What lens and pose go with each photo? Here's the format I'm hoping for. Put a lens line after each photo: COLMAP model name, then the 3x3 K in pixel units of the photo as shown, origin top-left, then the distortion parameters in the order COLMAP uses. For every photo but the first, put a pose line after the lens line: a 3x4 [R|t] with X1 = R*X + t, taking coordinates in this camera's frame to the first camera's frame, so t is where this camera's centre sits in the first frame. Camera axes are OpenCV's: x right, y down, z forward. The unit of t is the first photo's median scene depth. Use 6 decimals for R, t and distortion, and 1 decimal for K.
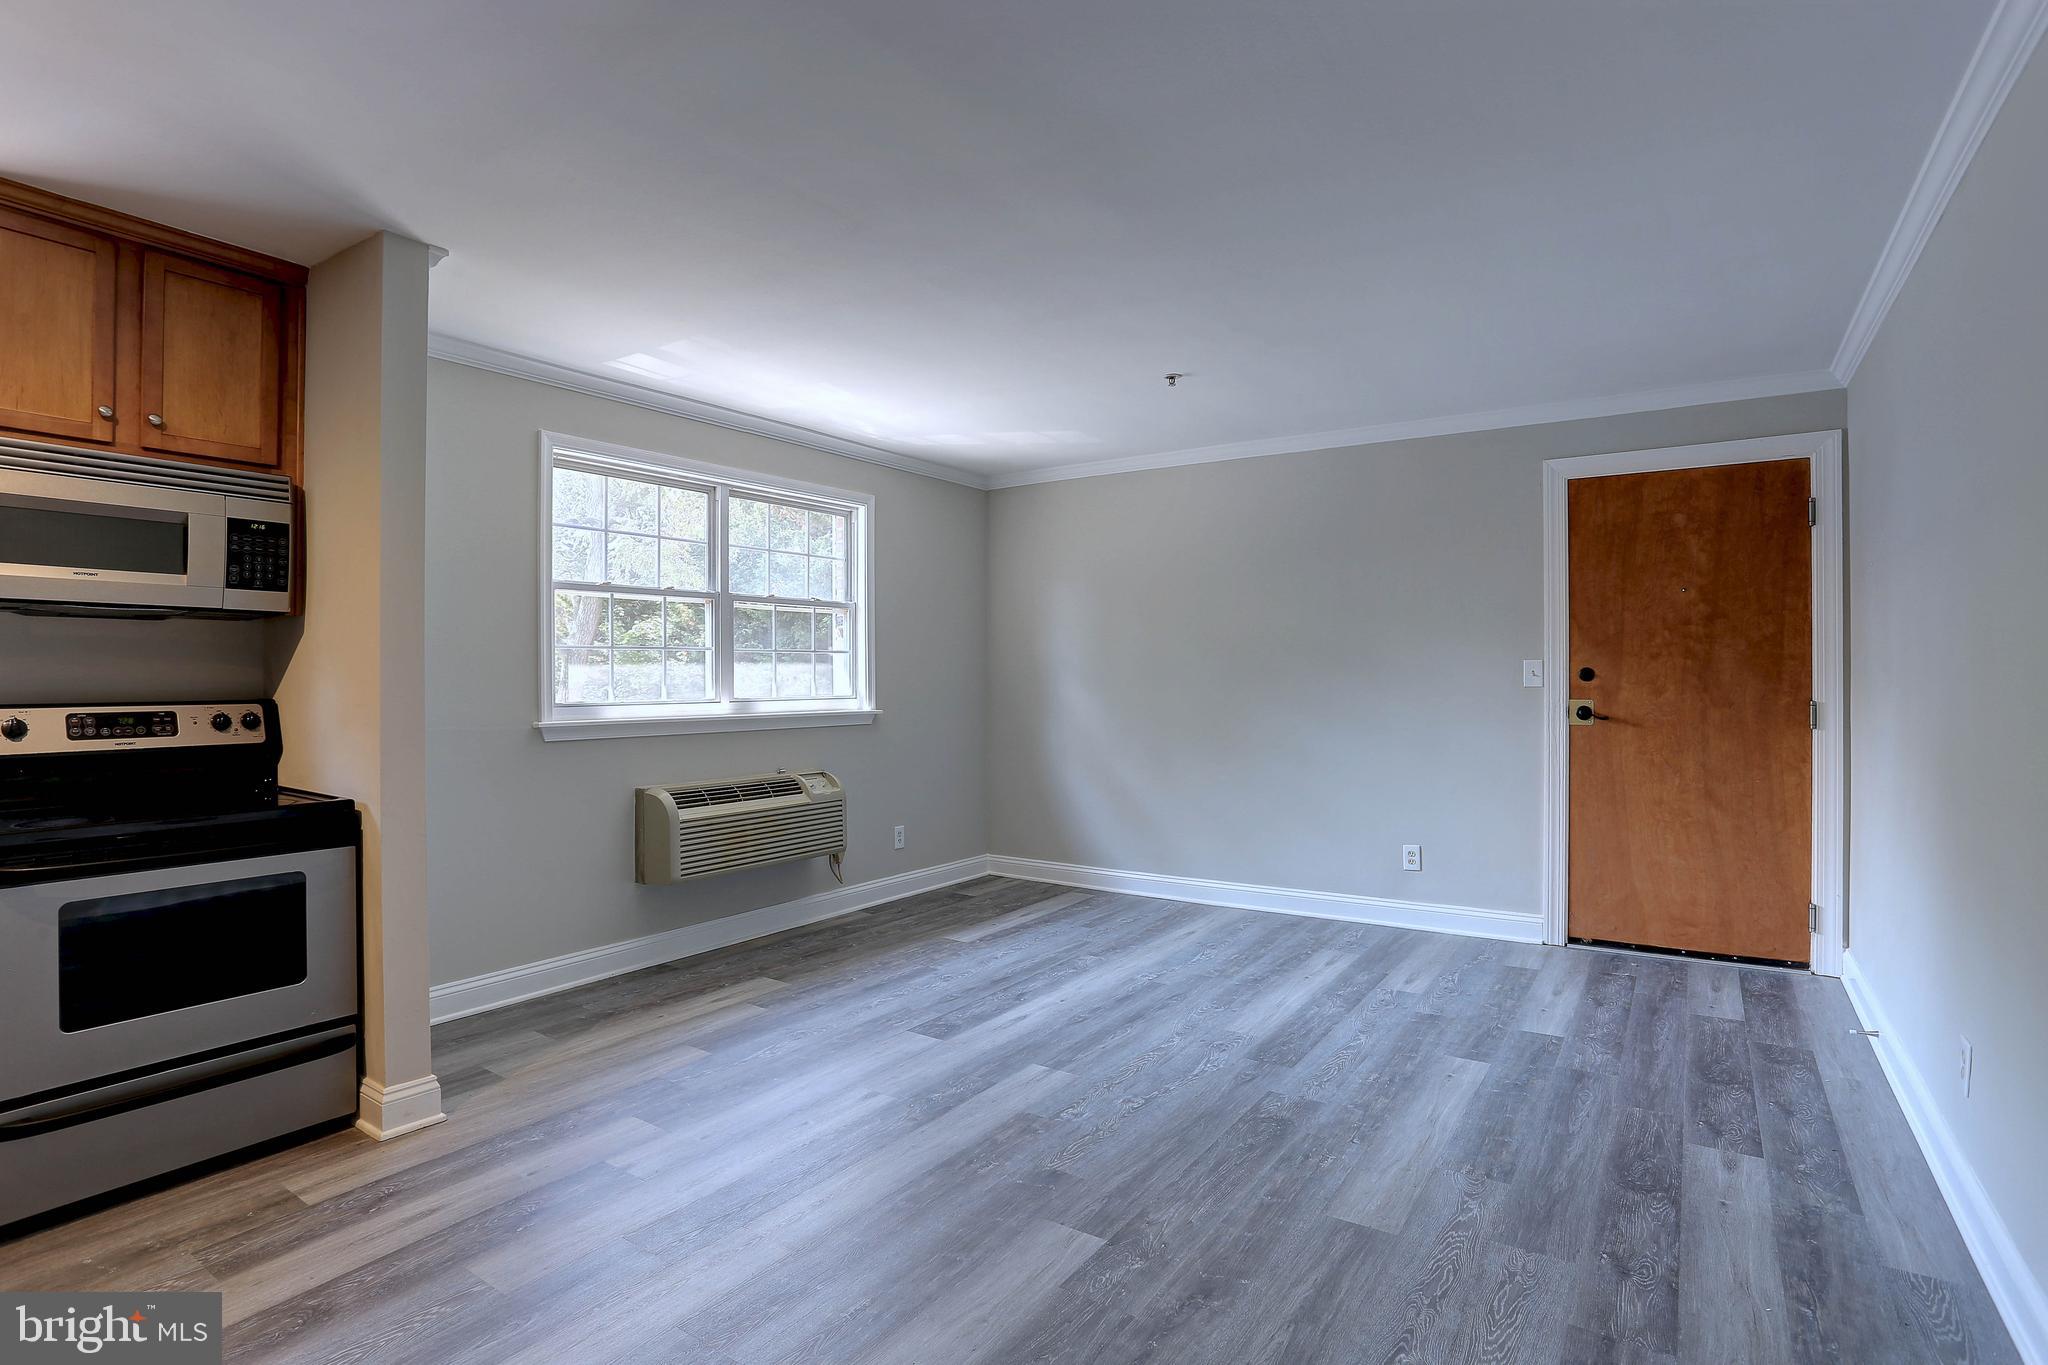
lens RADIAL K [[1021.7, 0, 1025.4], [0, 1021.7, 673.7], [0, 0, 1]] dist [-0.081957, 0.041659]
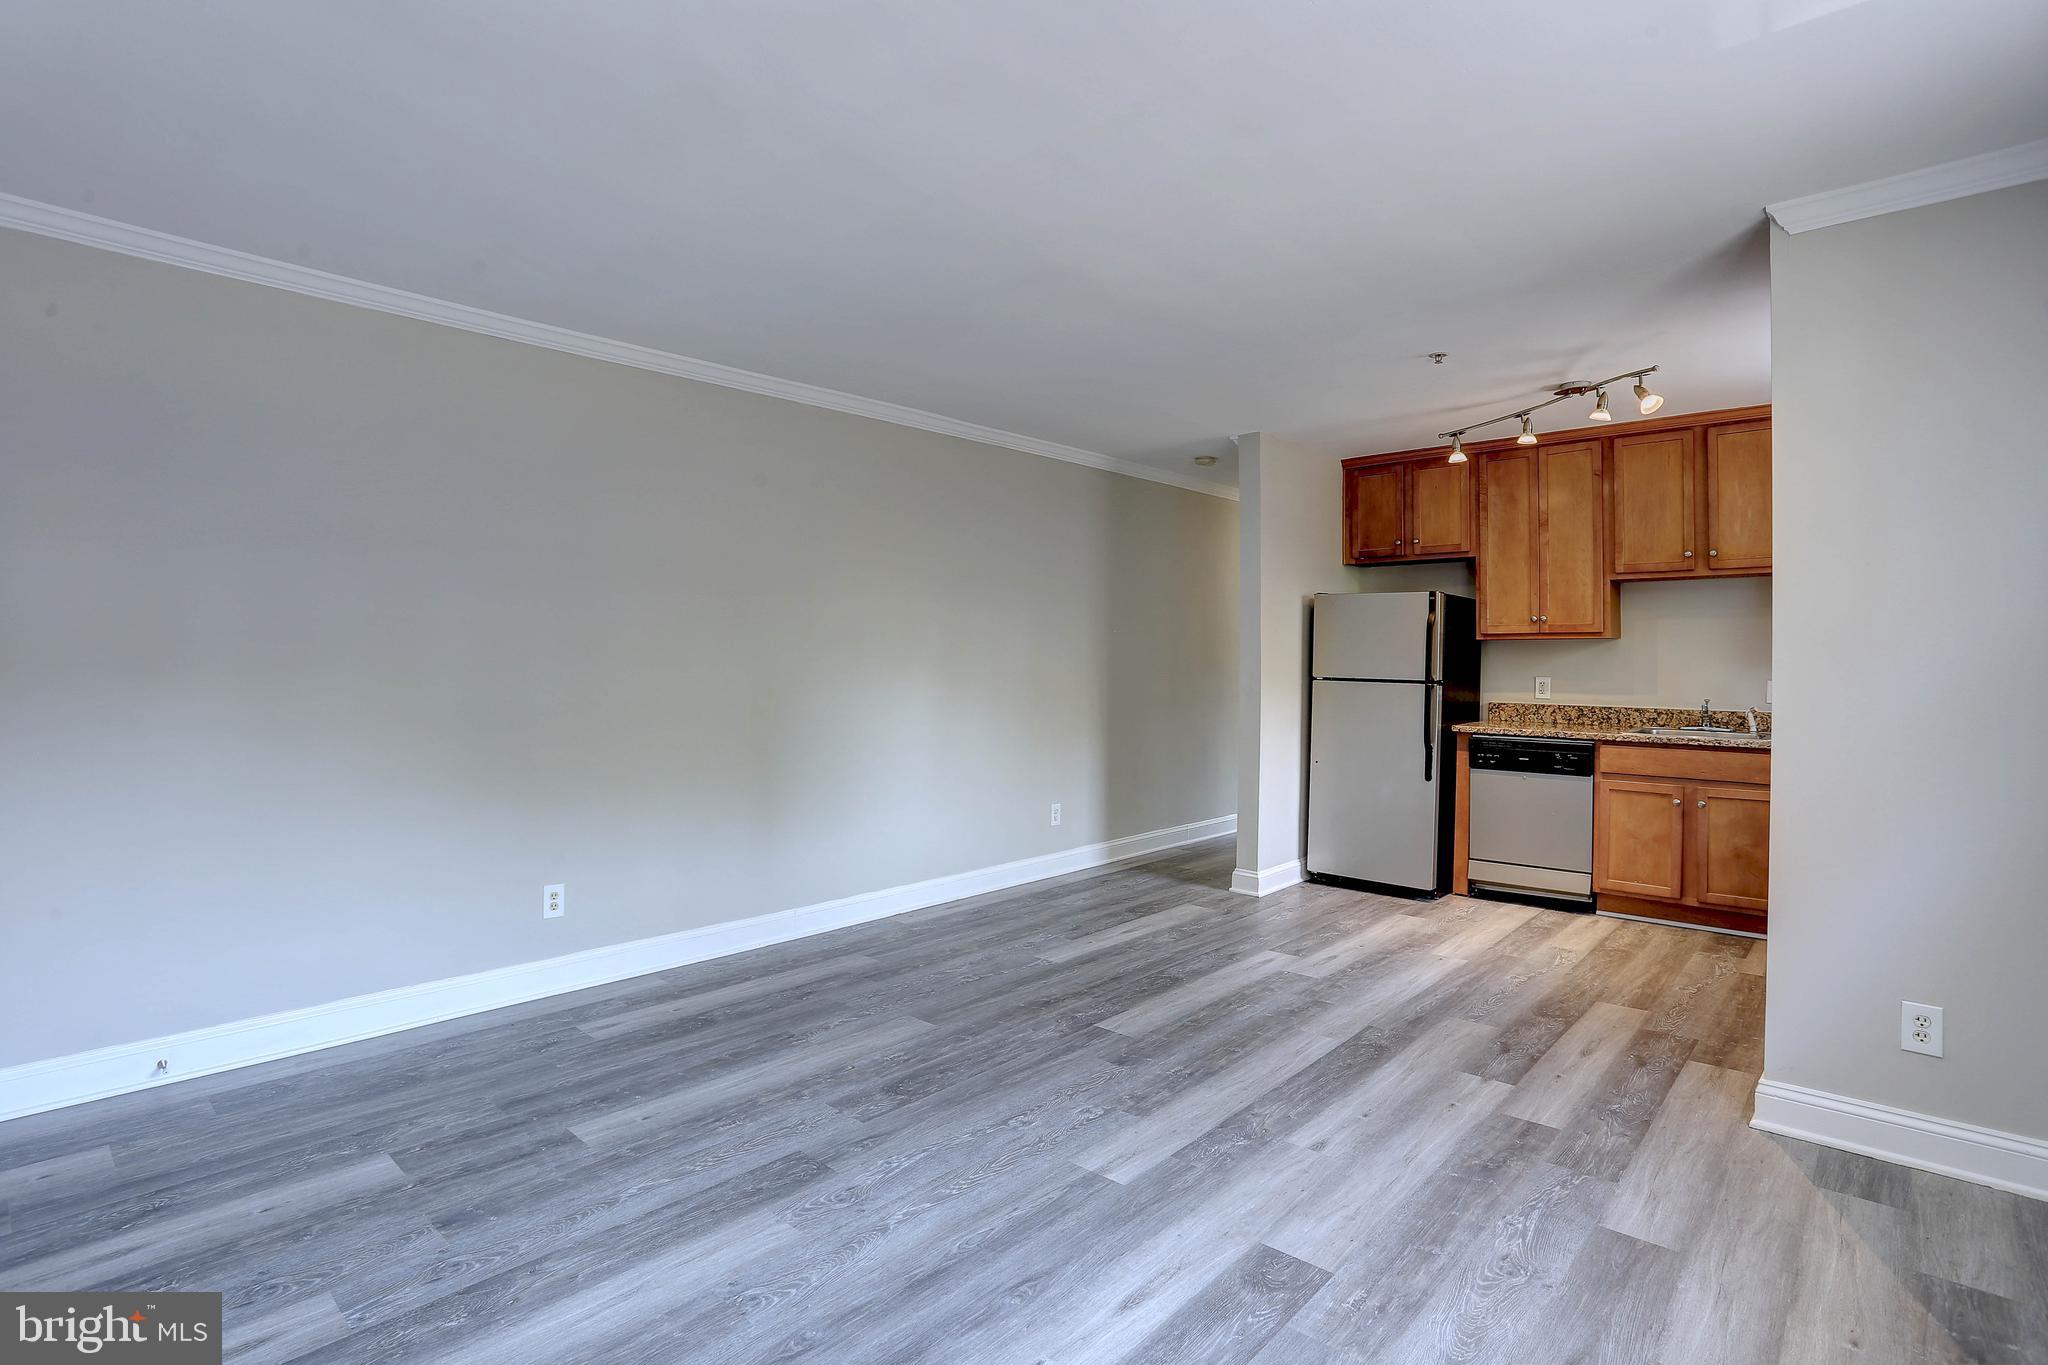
lens RADIAL K [[1010.1, 0, 1025.8], [0, 1010.1, 639.0], [0, 0, 1]] dist [-0.076394, 0.035182]
pose [[-0.989137, -0.000455, 0.146999, -0.022825], [-0.003157, 0.999830, -0.018153, -0.000559], [-0.146965, -0.018420, -0.988970, 1.413909]]
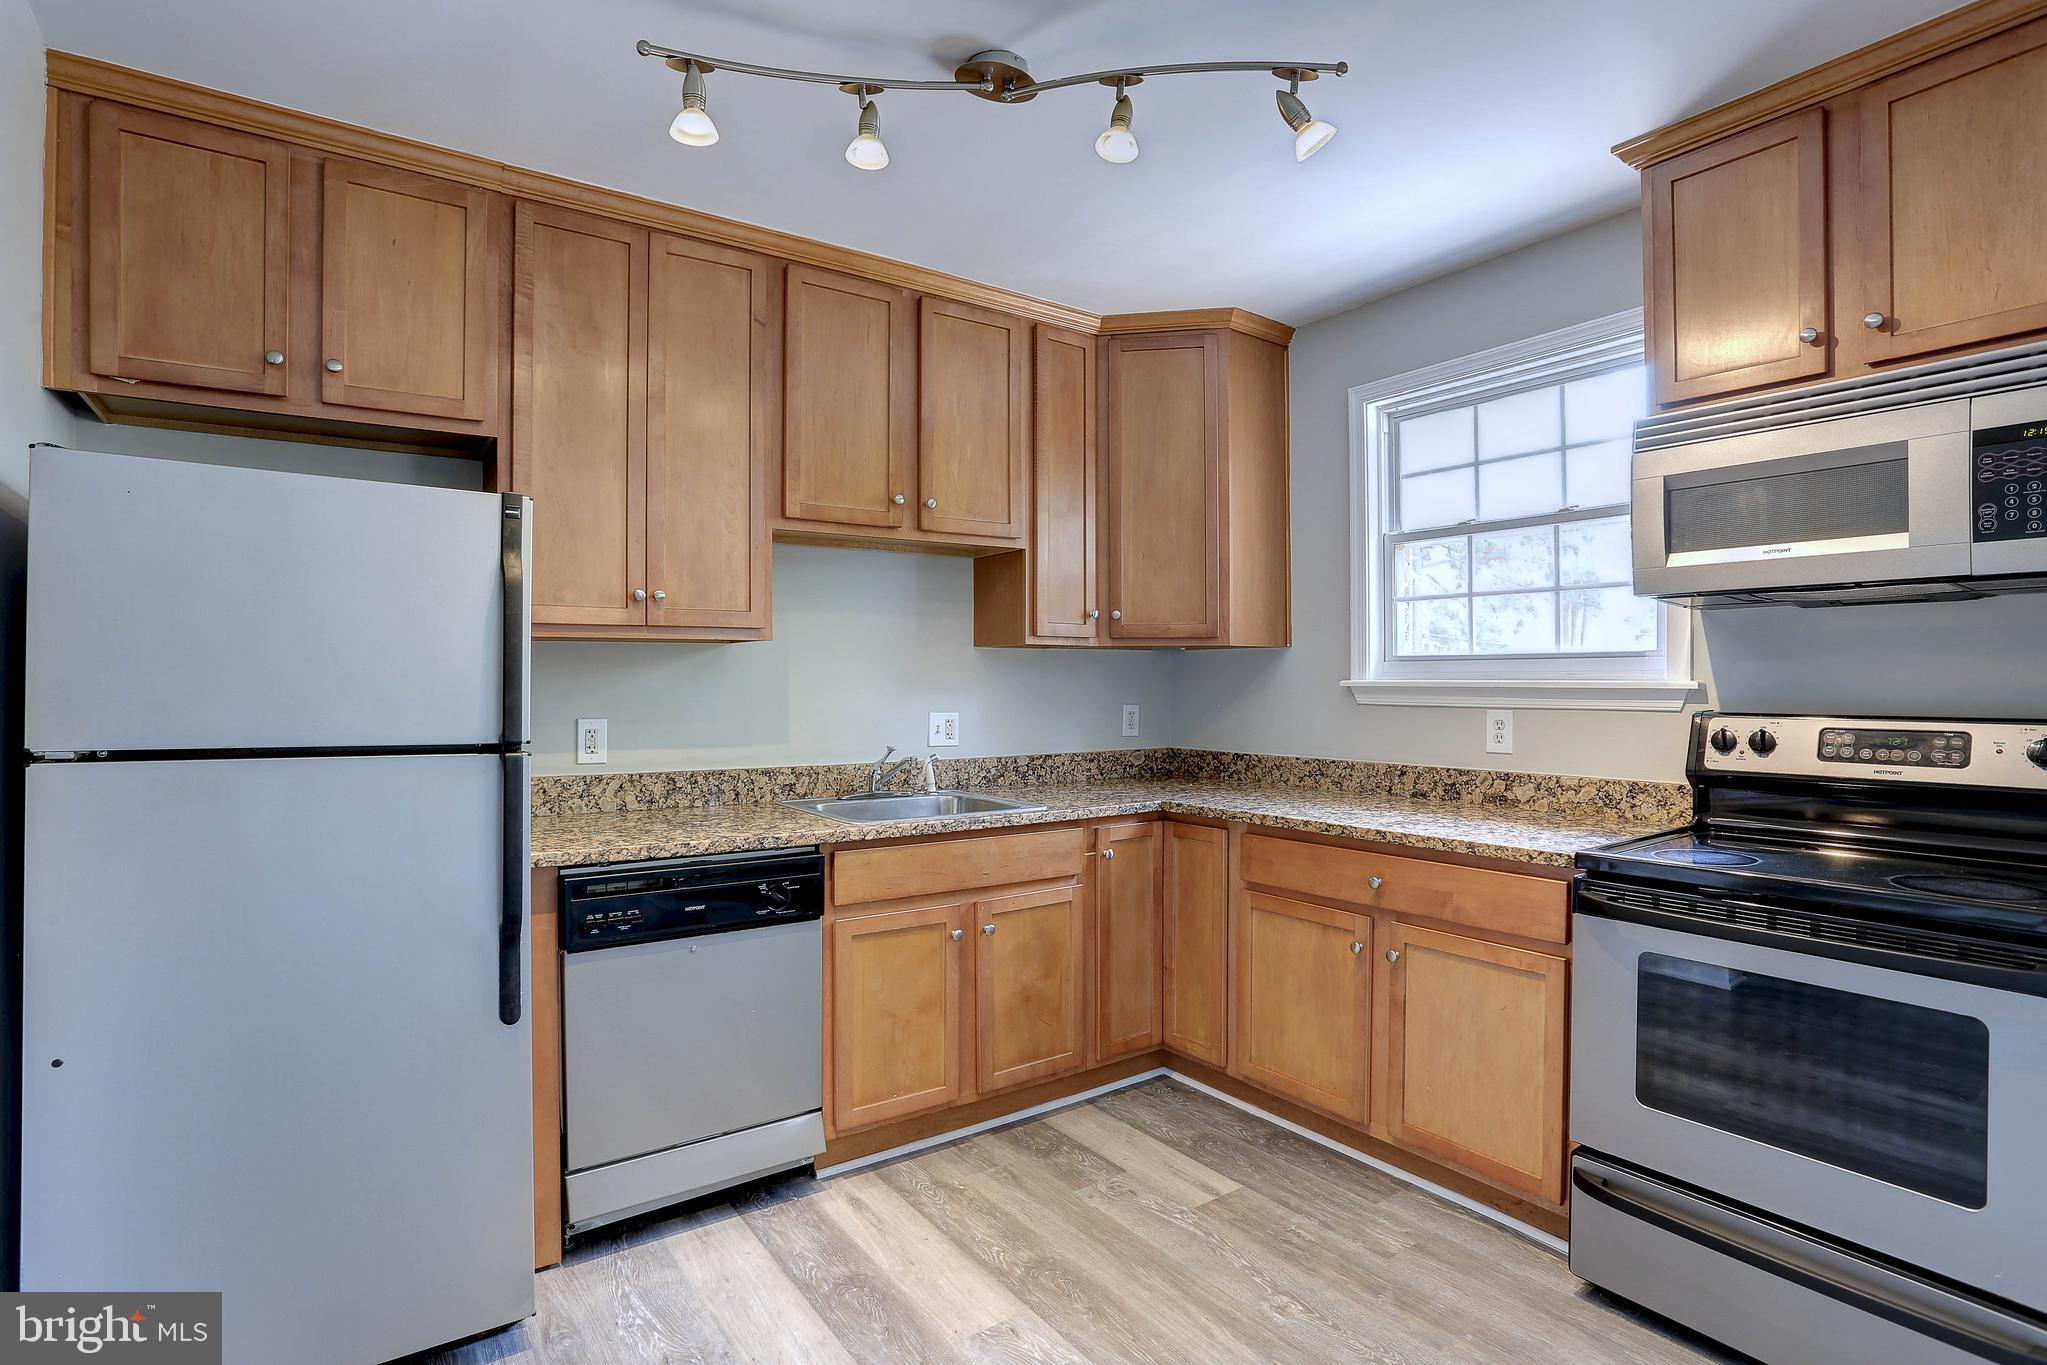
lens RADIAL K [[1012.2, 0, 1032.1], [0, 1012.2, 690.9], [0, 0, 1]] dist [-0.059837, 0.023258]
pose [[-0.350218, 0.010966, -0.936604, -0.004425], [0.003544, 0.999940, 0.010383, 0.000350], [0.936662, 0.000317, -0.350235, 0.446022]]
